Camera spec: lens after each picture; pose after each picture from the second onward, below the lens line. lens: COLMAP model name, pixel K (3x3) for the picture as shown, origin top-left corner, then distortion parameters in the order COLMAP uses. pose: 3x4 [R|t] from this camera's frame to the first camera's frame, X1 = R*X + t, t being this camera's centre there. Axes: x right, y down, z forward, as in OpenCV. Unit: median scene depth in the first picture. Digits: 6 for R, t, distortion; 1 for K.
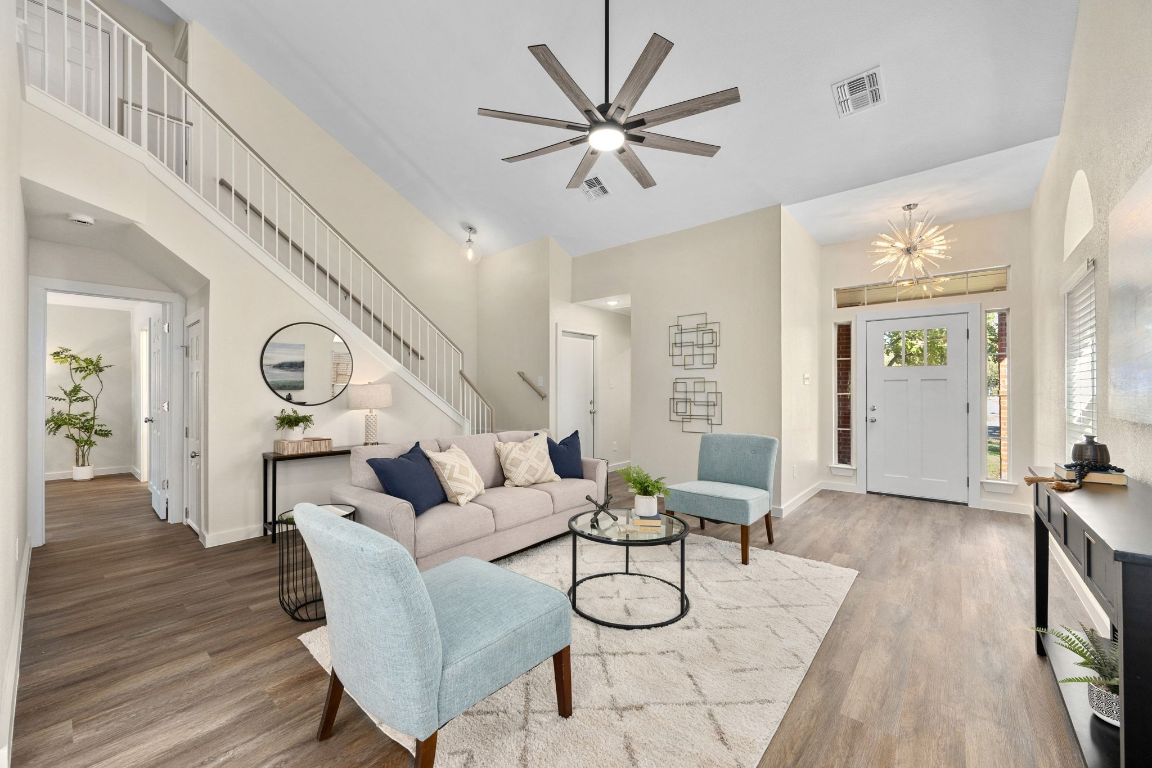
lens RADIAL K [[448.4, 0, 577.1], [0, 448.4, 392.5], [0, 0, 1]] dist [-0.001221, -0.000049]
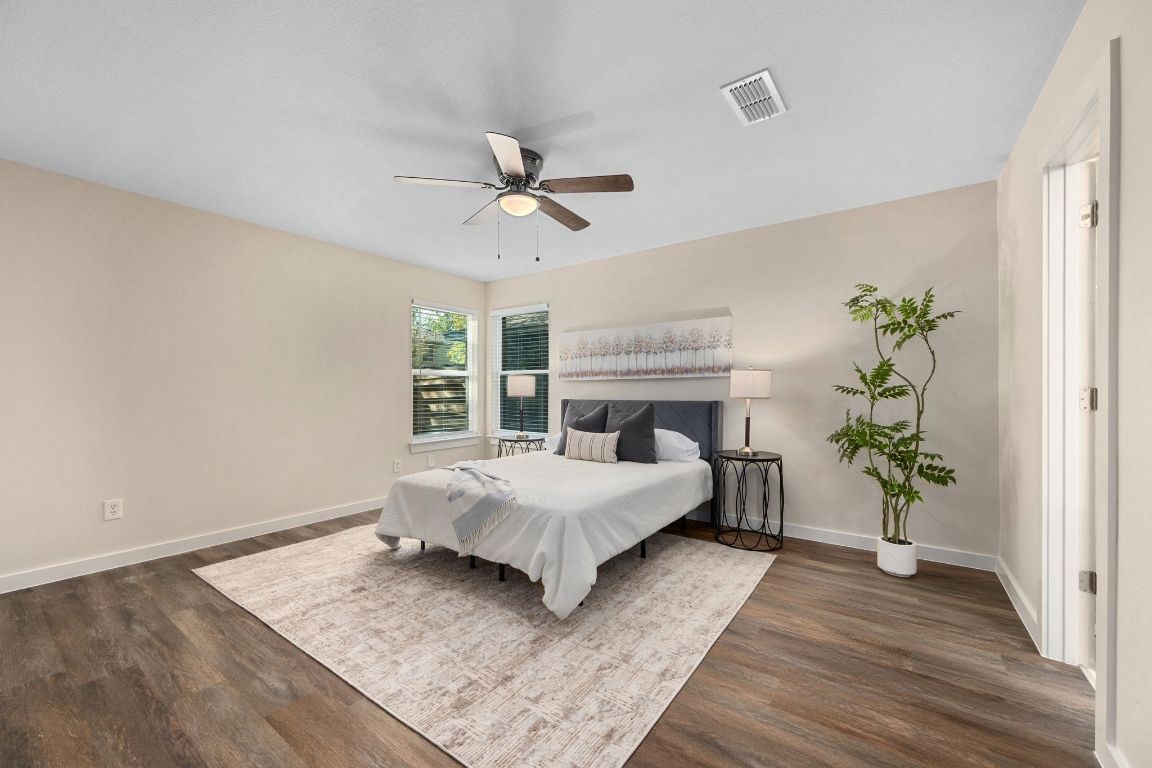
lens RADIAL K [[448.4, 0, 577.3], [0, 448.4, 390.3], [0, 0, 1]] dist [-0.001221, -0.000049]
pose [[0.085120, 0.005052, -0.996358, -0.682052], [-0.002290, 0.999985, 0.004875, 0.011538], [0.996368, 0.001867, 0.085130, 0.641589]]
